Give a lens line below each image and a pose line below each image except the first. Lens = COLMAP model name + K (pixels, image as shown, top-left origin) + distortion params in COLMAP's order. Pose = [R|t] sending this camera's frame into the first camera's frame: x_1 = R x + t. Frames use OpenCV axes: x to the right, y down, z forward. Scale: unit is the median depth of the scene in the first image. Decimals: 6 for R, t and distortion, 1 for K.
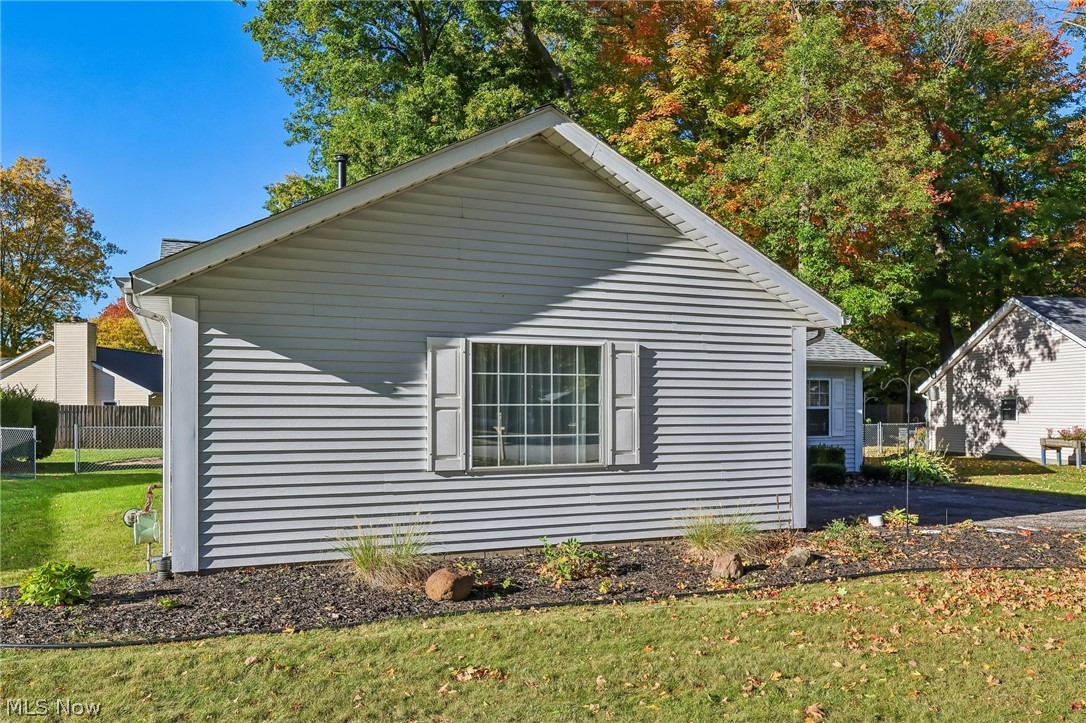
lens RADIAL K [[832.2, 0, 554.4], [0, 832.2, 398.5], [0, 0, 1]] dist [-0.000435, 0.002780]
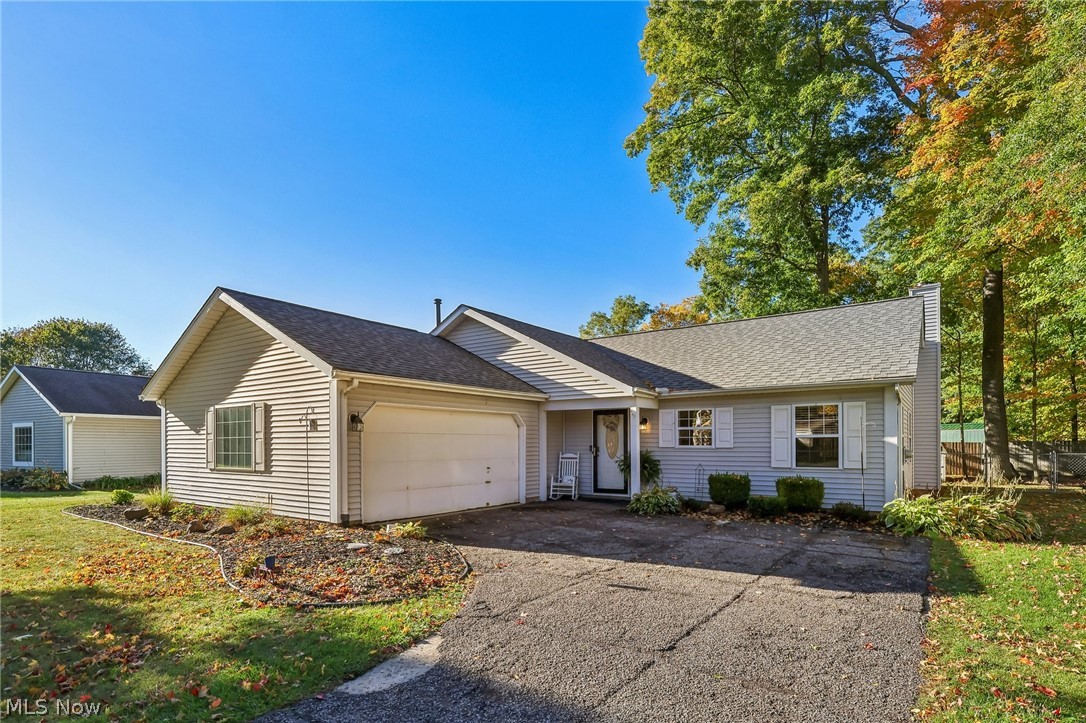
lens RADIAL K [[571.7, 0, 555.6], [0, 571.7, 434.0], [0, 0, 1]] dist [0.001702, 0.000591]
pose [[0.523097, -0.014593, -0.852148, 1.476100], [0.014940, 0.999857, -0.007951, 0.020308], [0.852142, -0.008571, 0.523240, 0.907918]]
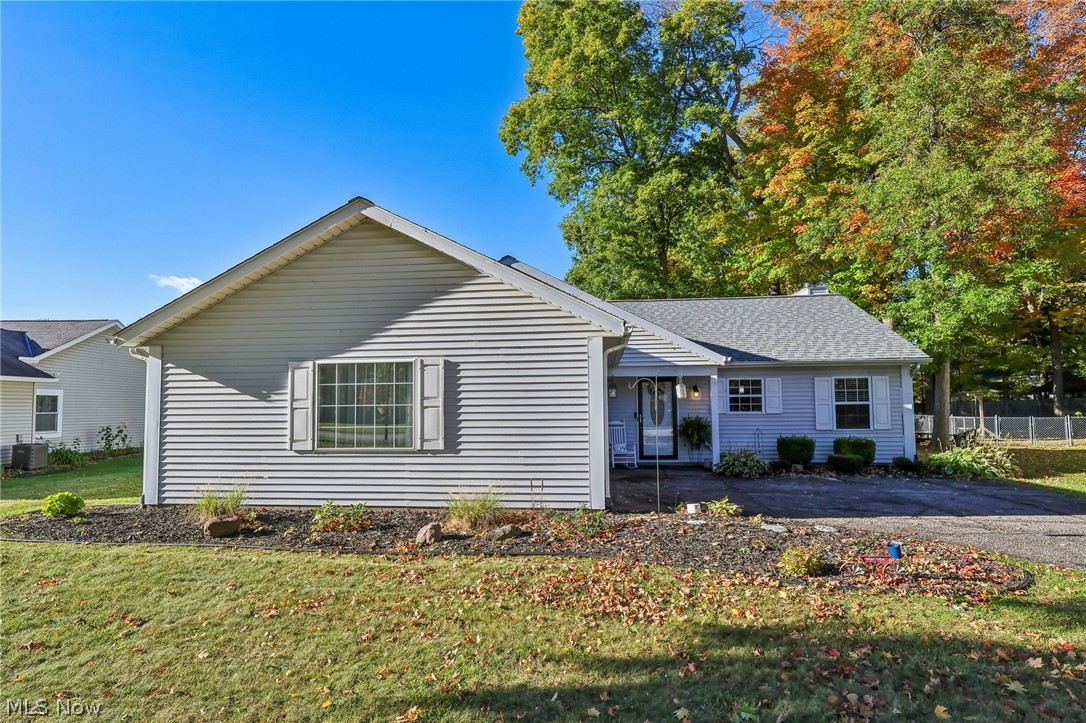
lens RADIAL K [[571.7, 0, 548.6], [0, 571.7, 367.4], [0, 0, 1]] dist [0.001702, 0.000591]
pose [[0.870393, -0.040521, -0.490687, 0.708438], [0.014304, 0.998268, -0.057065, 0.002952], [0.492149, 0.042651, 0.869465, 0.292714]]
